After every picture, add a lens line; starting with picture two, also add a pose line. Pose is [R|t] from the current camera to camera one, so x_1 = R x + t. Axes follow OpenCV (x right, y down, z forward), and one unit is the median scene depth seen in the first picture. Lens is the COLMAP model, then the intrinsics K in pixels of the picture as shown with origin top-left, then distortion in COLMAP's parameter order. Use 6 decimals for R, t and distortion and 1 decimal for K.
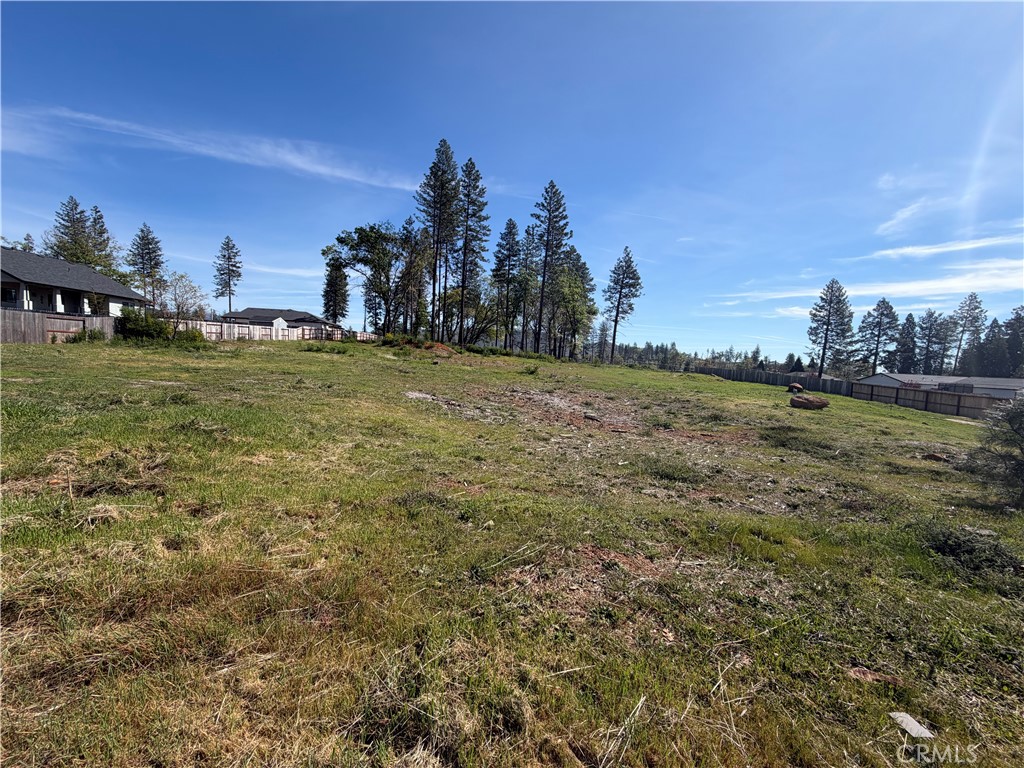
lens RADIAL K [[406.9, 0, 508.5], [0, 406.9, 382.7], [0, 0, 1]] dist [0.001996, 0.000117]
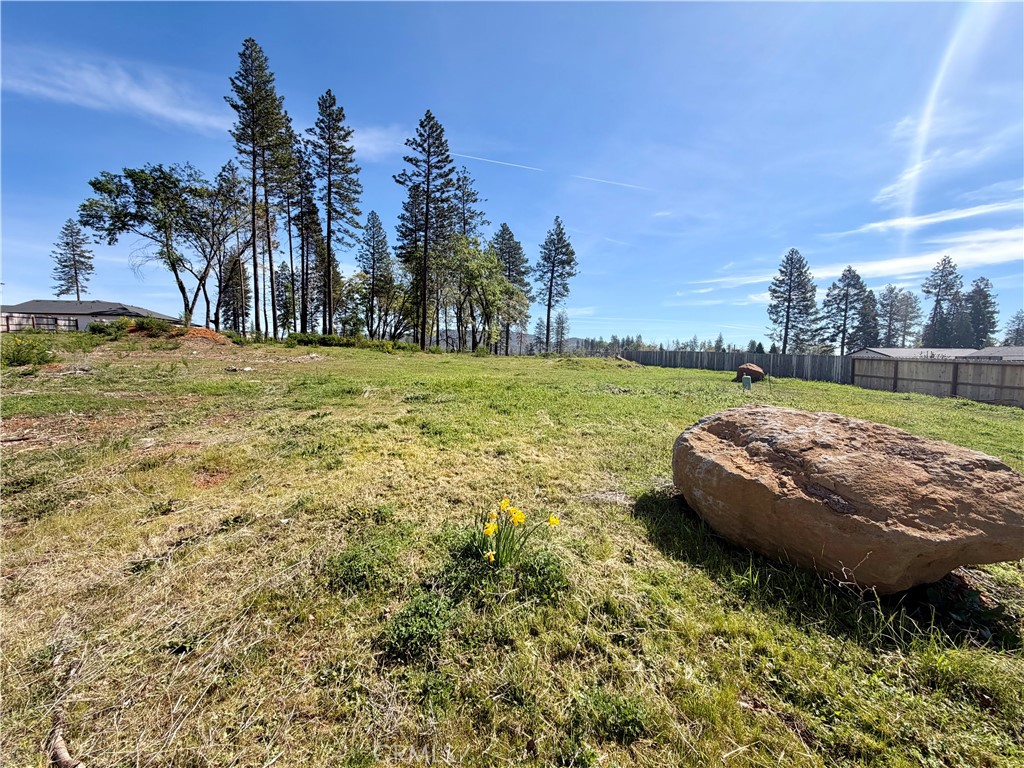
lens RADIAL K [[406.9, 0, 508.5], [0, 406.9, 382.7], [0, 0, 1]] dist [0.001996, 0.000117]
pose [[0.996890, -0.048353, 0.062235, 0.117795], [0.048337, 0.998830, 0.001770, 0.003149], [-0.062248, 0.001243, 0.998060, 0.161919]]
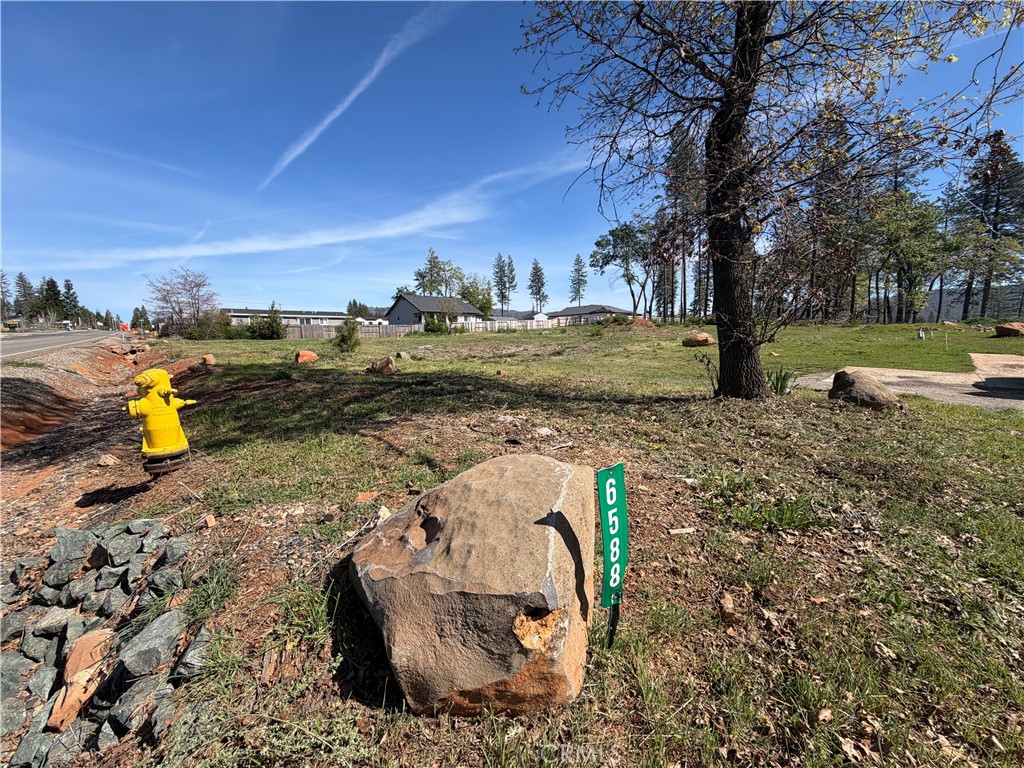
lens RADIAL K [[406.9, 0, 508.5], [0, 406.9, 382.7], [0, 0, 1]] dist [0.001996, 0.000117]
pose [[0.623223, 0.013762, -0.781923, 0.226669], [0.008720, 0.999661, 0.024544, 0.023232], [0.781995, -0.022114, 0.622892, -0.000663]]
